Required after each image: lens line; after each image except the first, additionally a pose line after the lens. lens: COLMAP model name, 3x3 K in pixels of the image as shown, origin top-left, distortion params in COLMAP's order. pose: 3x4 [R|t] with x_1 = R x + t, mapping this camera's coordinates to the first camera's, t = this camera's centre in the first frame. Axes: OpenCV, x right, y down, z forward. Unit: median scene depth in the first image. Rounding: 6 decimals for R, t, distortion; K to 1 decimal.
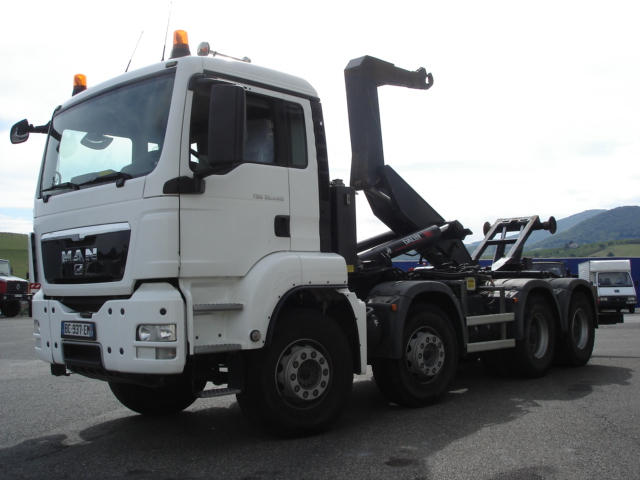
lens RADIAL K [[738.3, 0, 320.3], [0, 738.3, 240.6], [0, 0, 1]] dist [-0.109597, 0.000000]
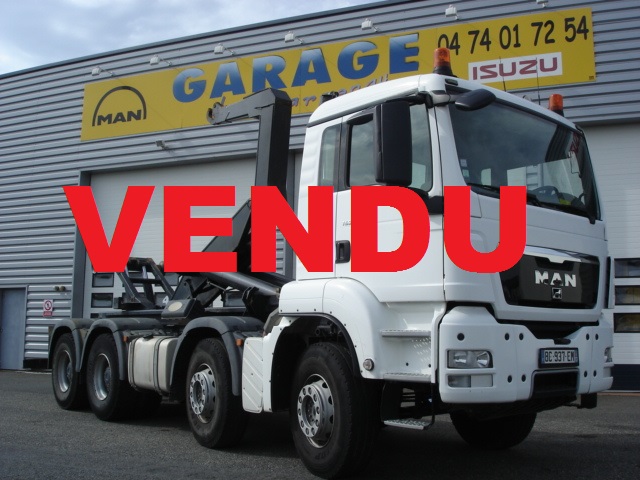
lens RADIAL K [[738.3, 0, 323.1], [0, 738.3, 237.6], [0, 0, 1]] dist [-0.109597, 0.000000]
pose [[0.219950, 0.125428, 0.967414, -1.350680], [-0.102214, 0.989204, -0.105014, 0.099506], [-0.970142, -0.075785, 0.230395, 1.093271]]
